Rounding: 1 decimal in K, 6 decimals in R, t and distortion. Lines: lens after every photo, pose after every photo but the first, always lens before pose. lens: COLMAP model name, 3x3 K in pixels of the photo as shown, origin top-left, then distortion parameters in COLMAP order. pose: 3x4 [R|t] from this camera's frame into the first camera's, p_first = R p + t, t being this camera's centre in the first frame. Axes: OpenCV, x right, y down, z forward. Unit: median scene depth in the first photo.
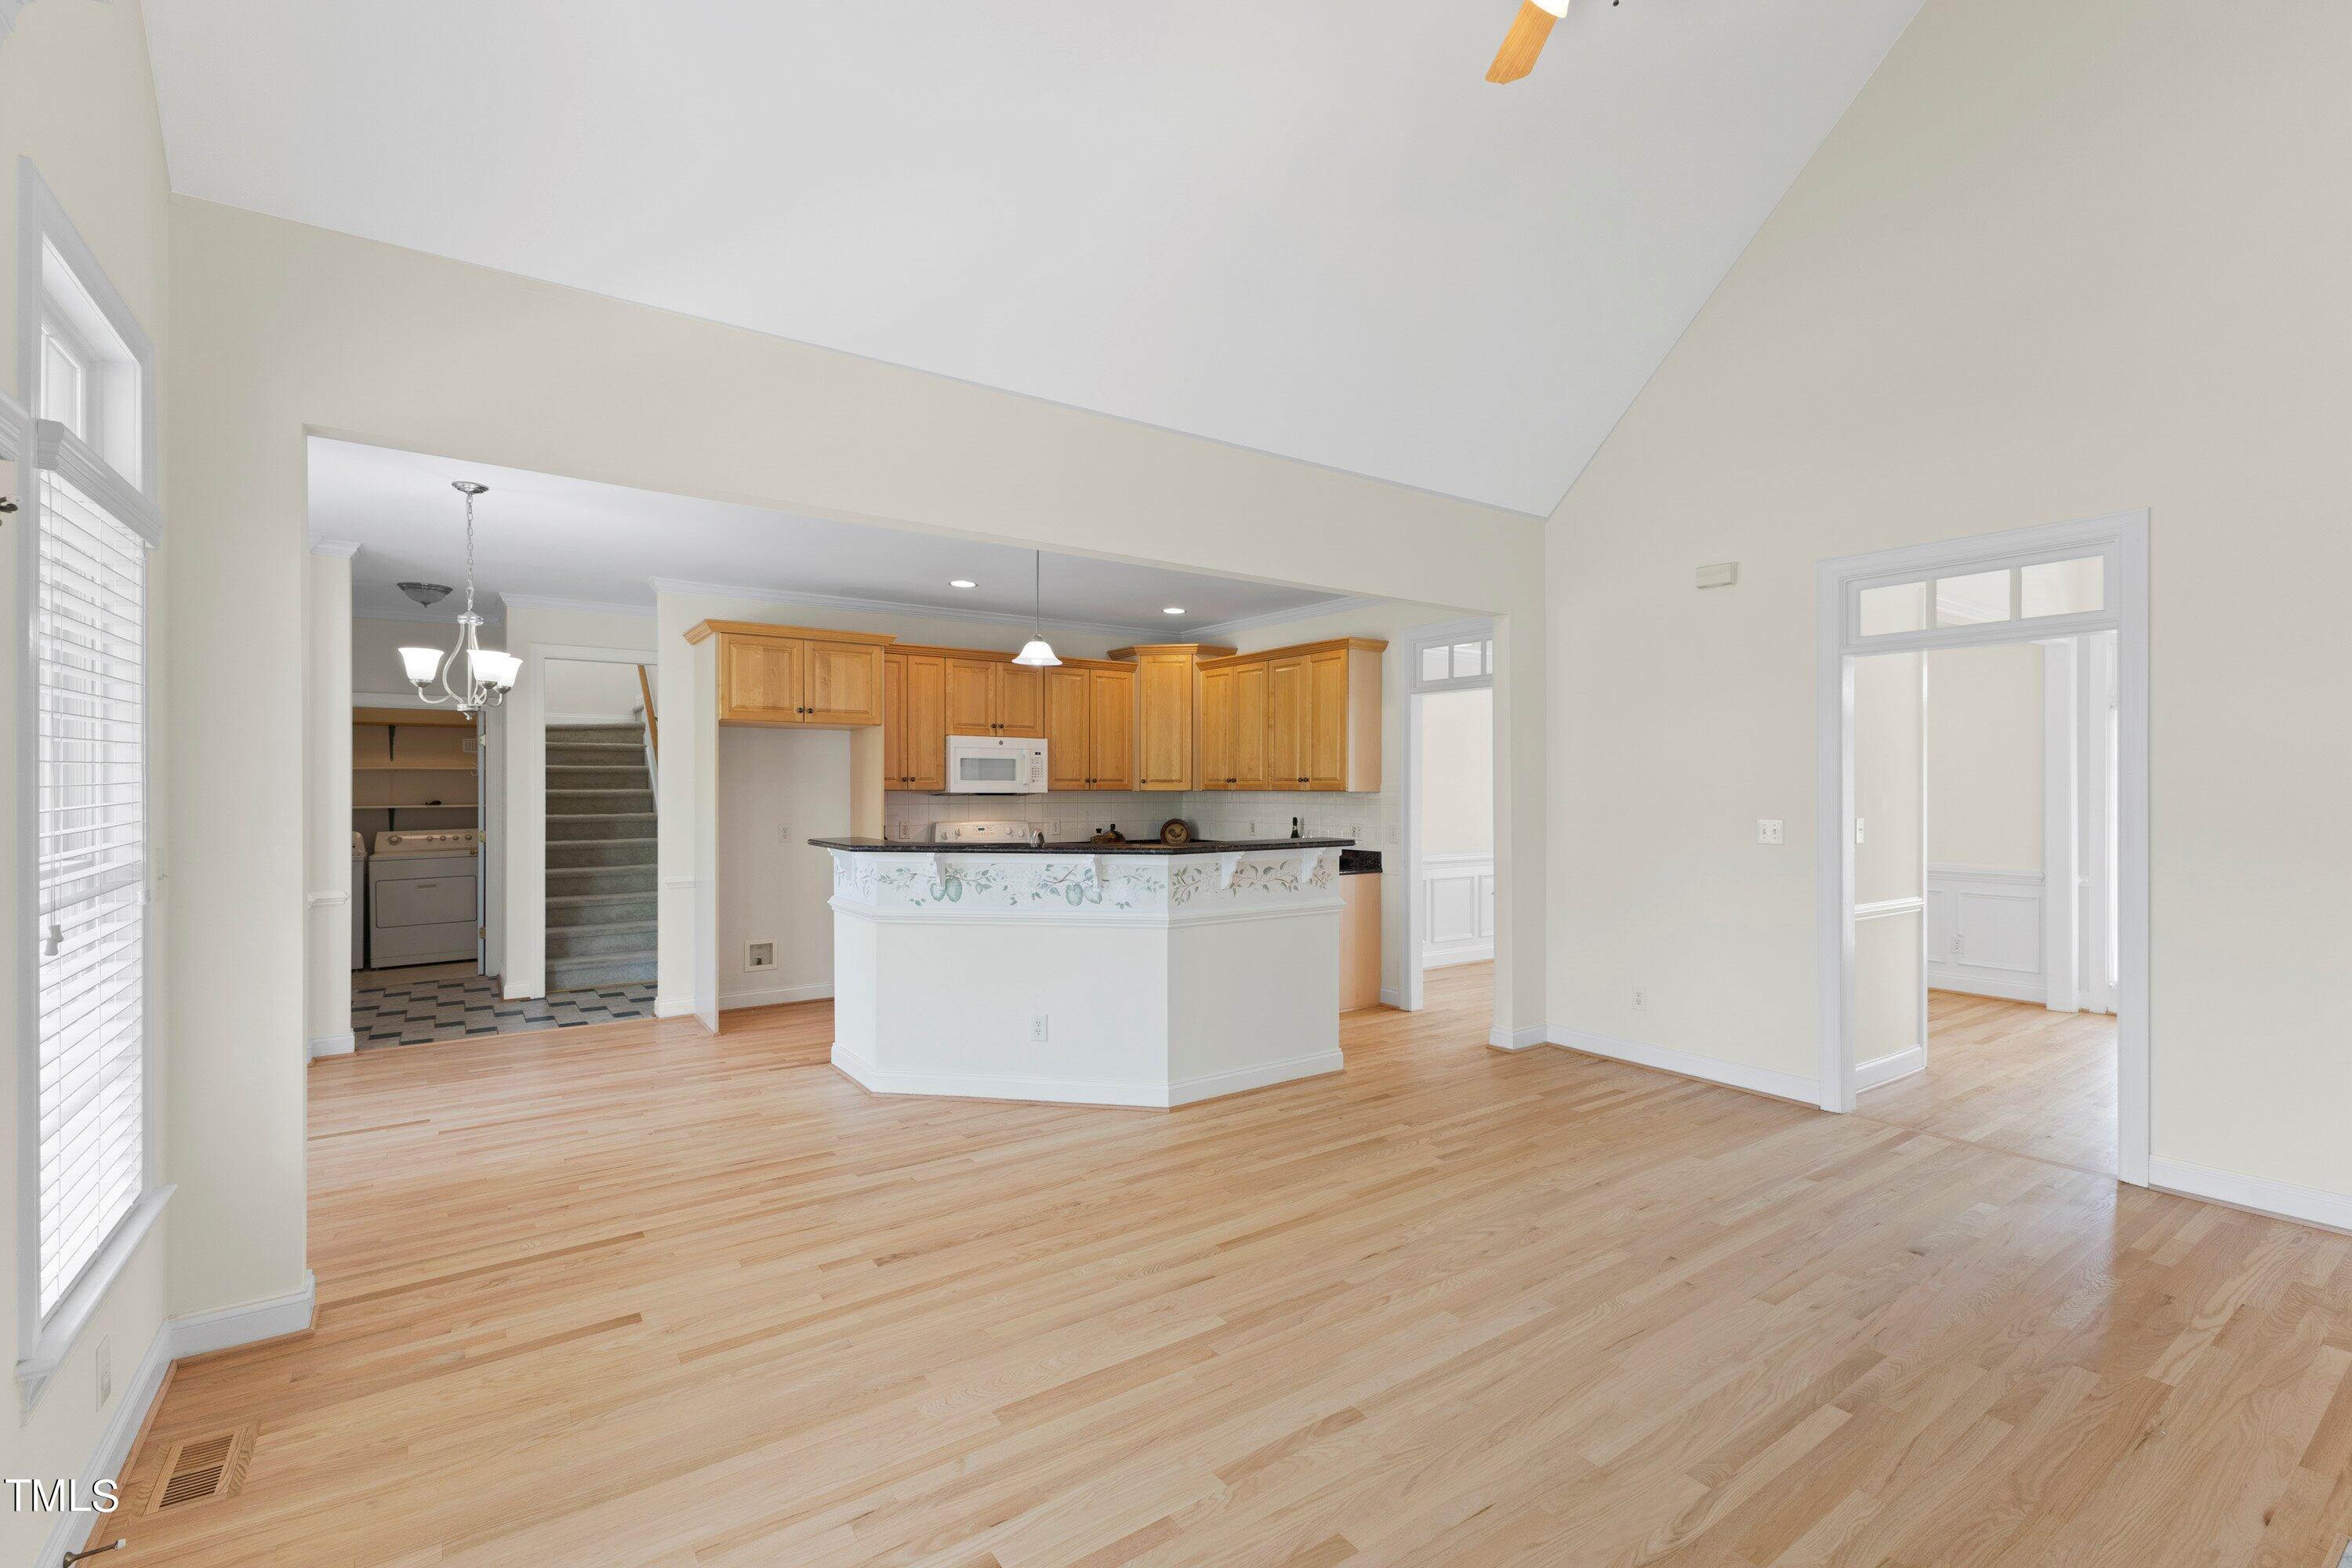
lens RADIAL K [[1020.1, 0, 1176.0], [0, 1020.1, 784.0], [0, 0, 1]] dist [0.013477, -0.000016]
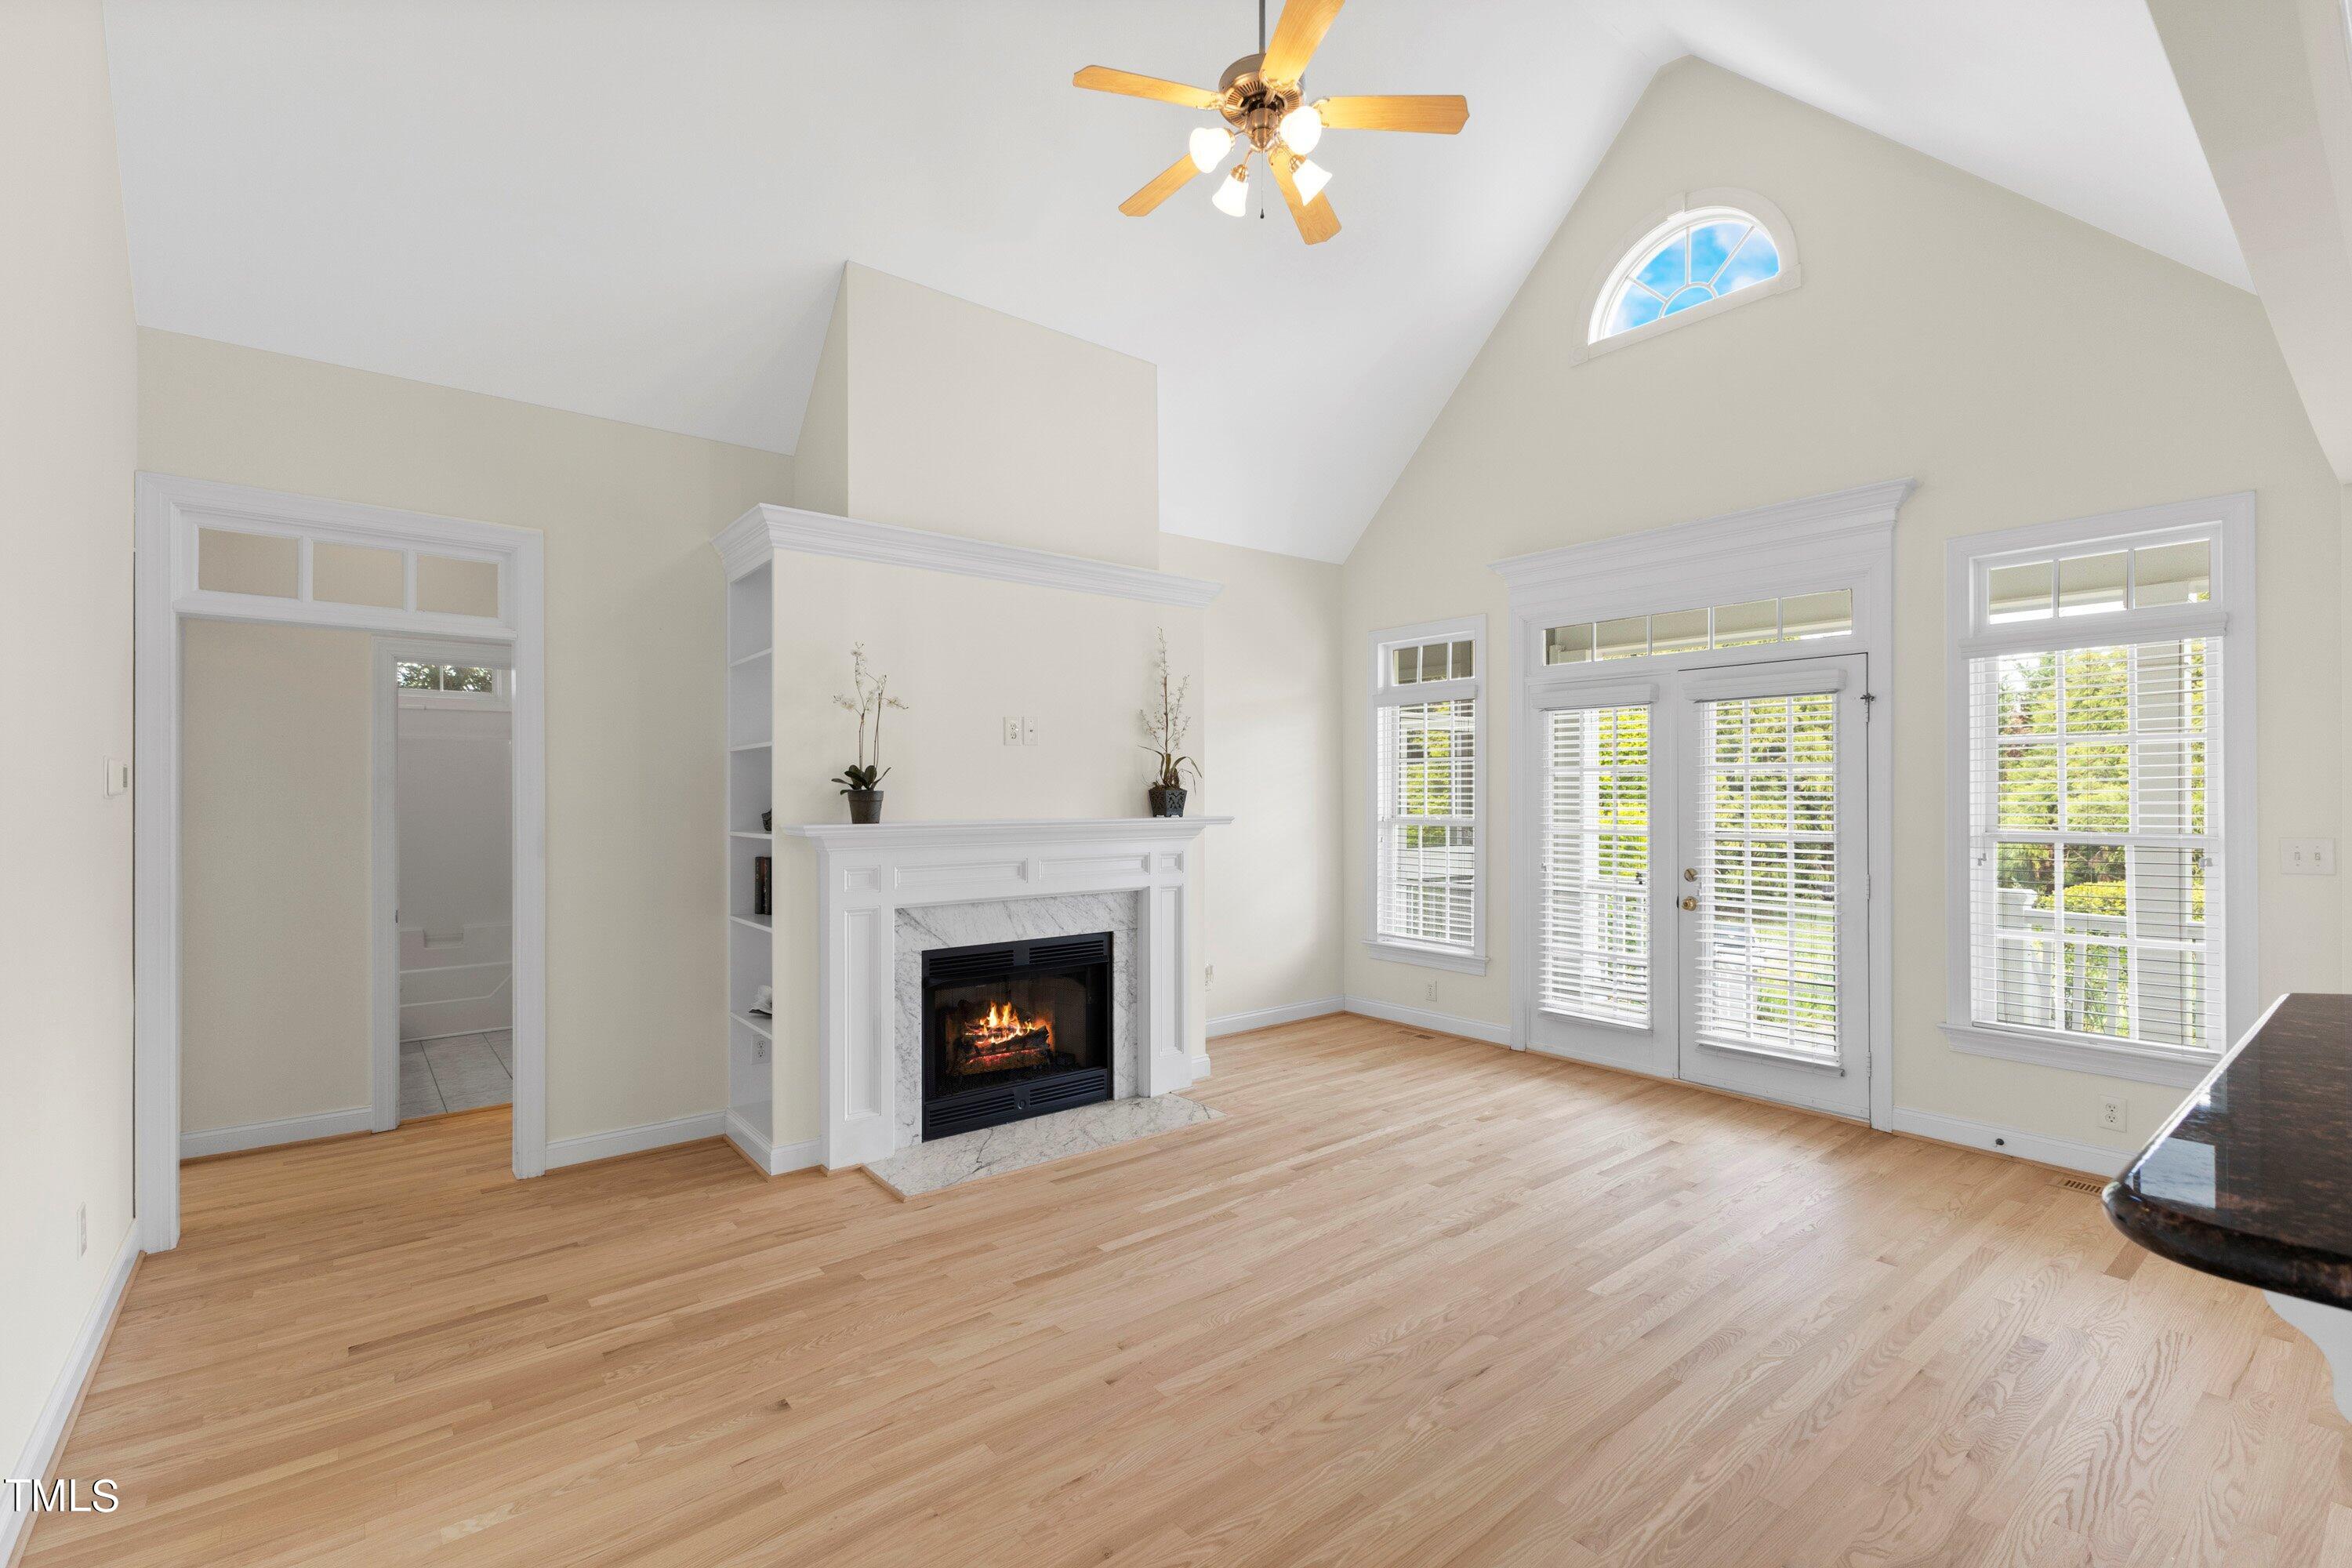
lens RADIAL K [[1047.4, 0, 1170.0], [0, 1047.4, 792.7], [0, 0, 1]] dist [0.015732, 0.000101]
pose [[-0.997647, 0.001245, -0.068546, 0.405389], [0.001605, 0.999985, -0.005185, 0.006595], [0.068539, -0.005283, -0.997634, 1.497920]]
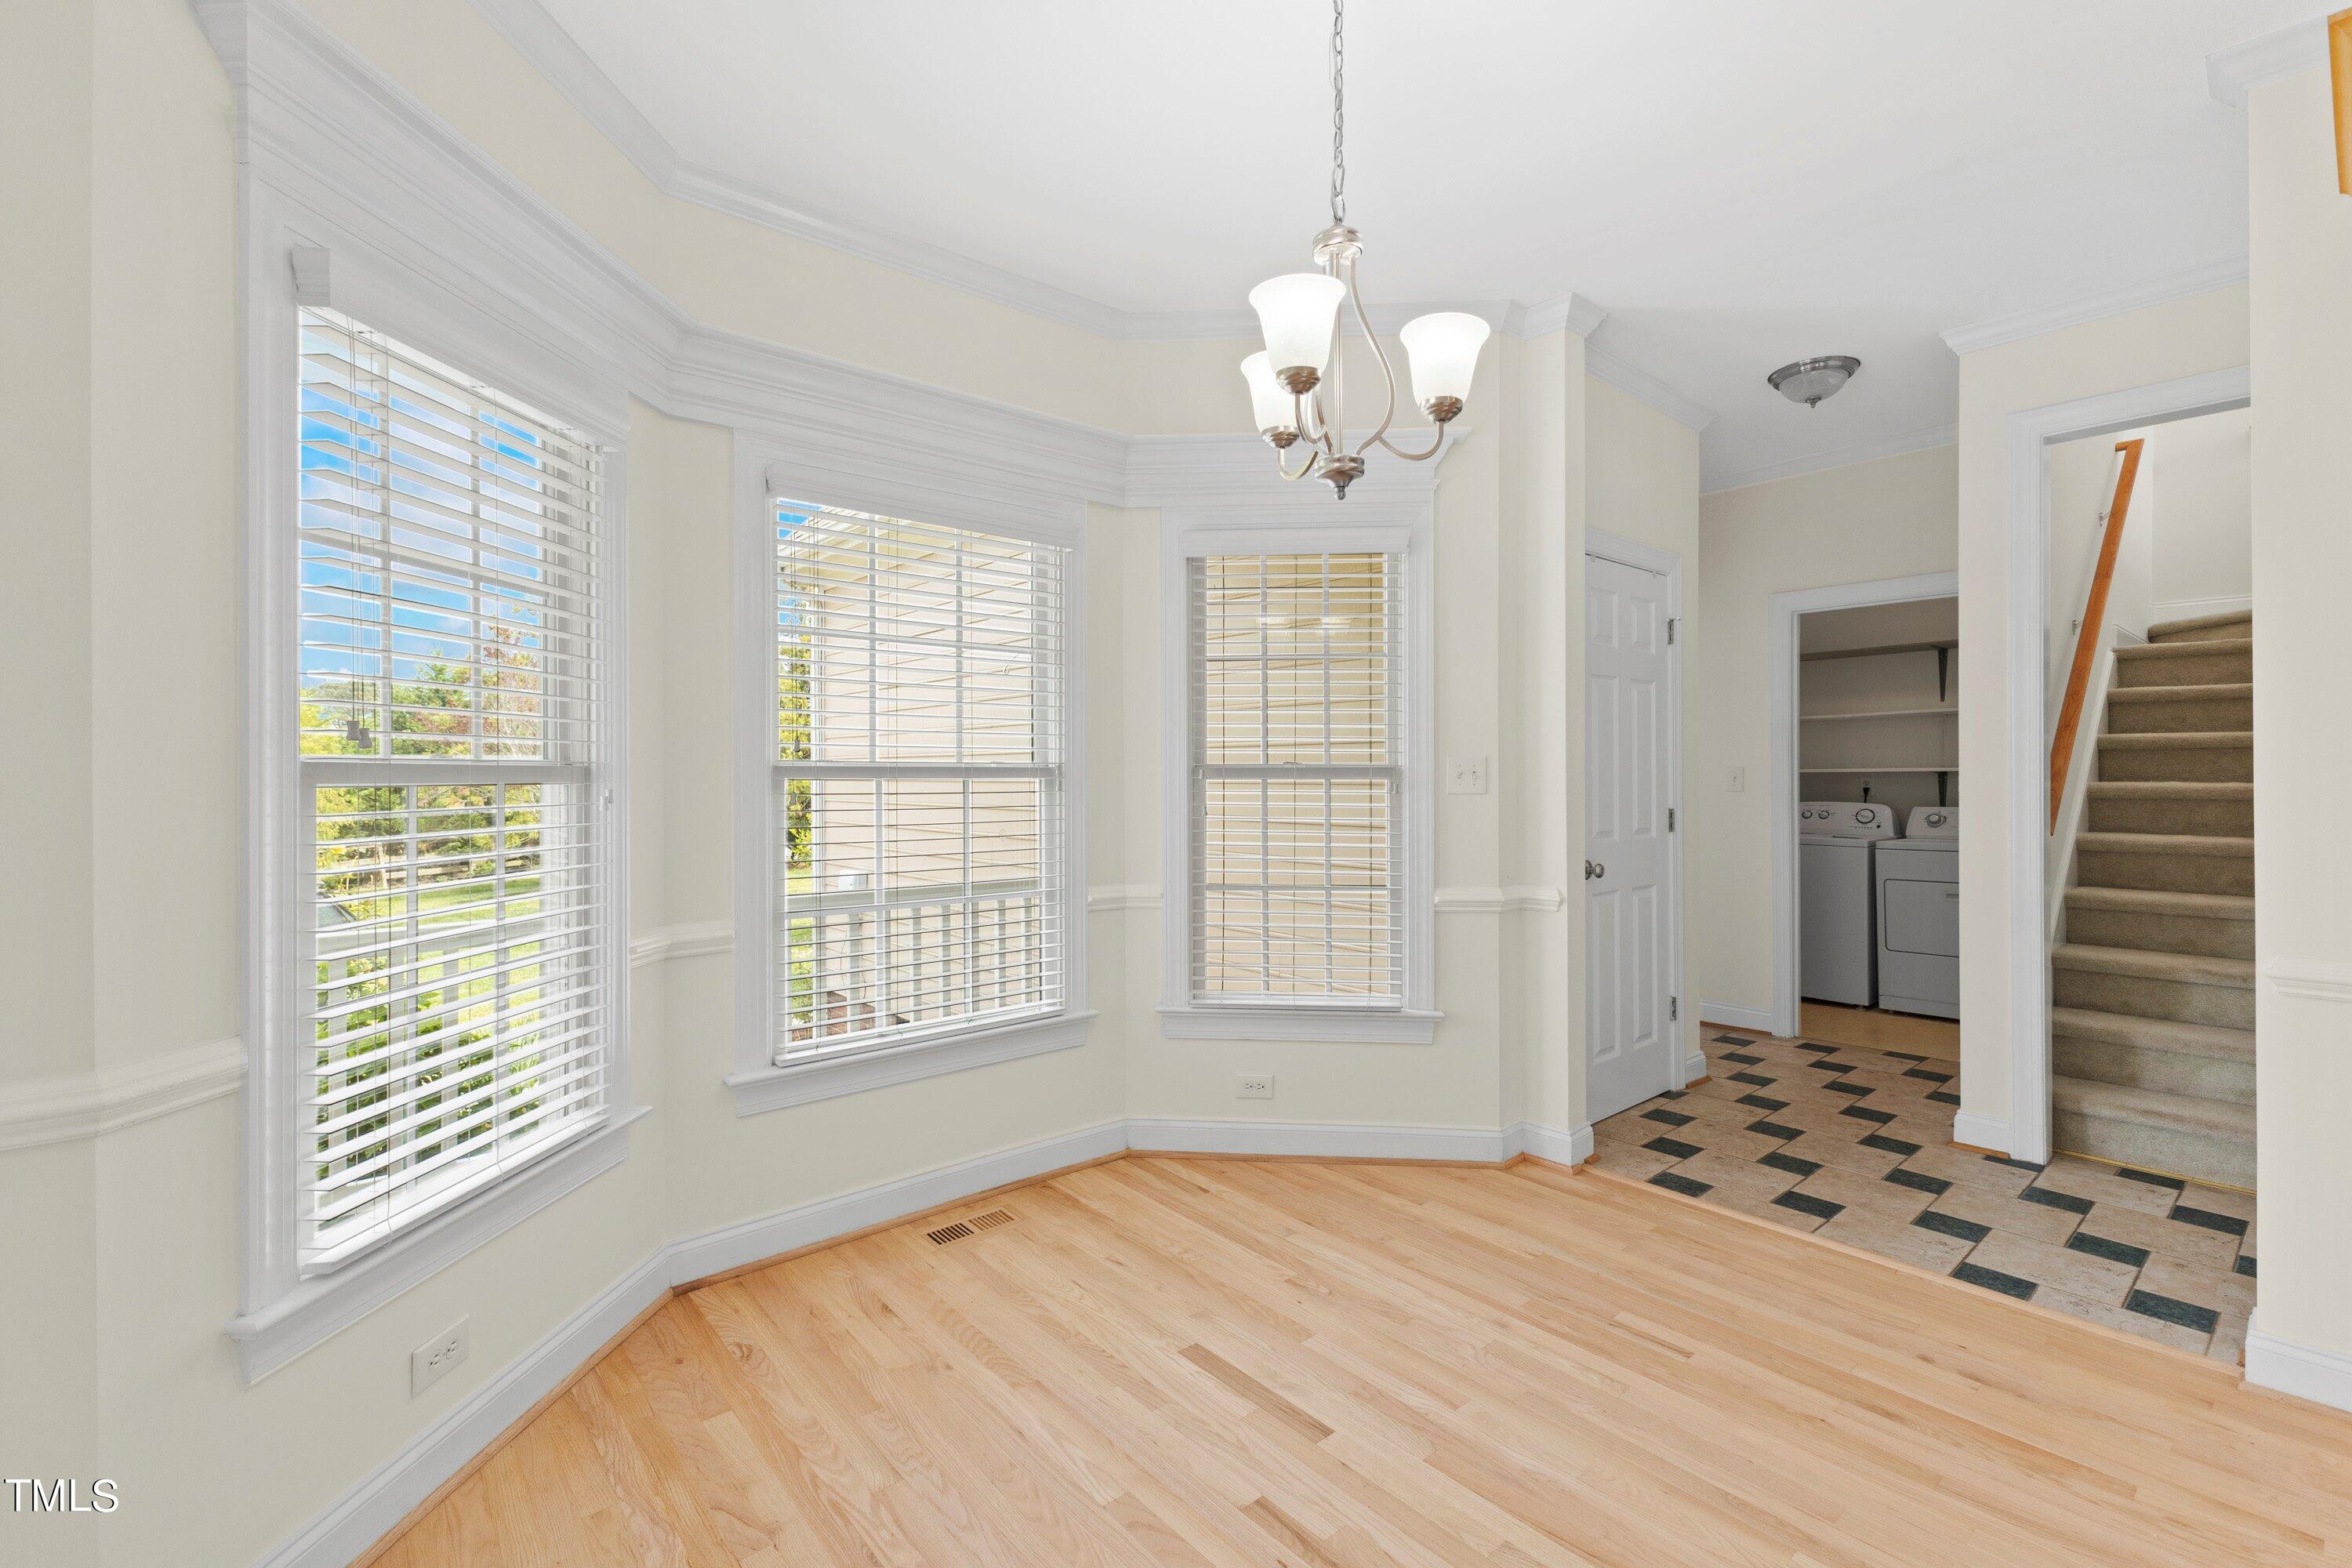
lens RADIAL K [[1038.0, 0, 1202.4], [0, 1038.0, 769.9], [0, 0, 1]] dist [0.002831, -0.000413]
pose [[0.101856, -0.000399, -0.994799, -0.338561], [0.004108, 0.999992, 0.000019, 0.048361], [0.994791, -0.004089, 0.101856, 1.064094]]
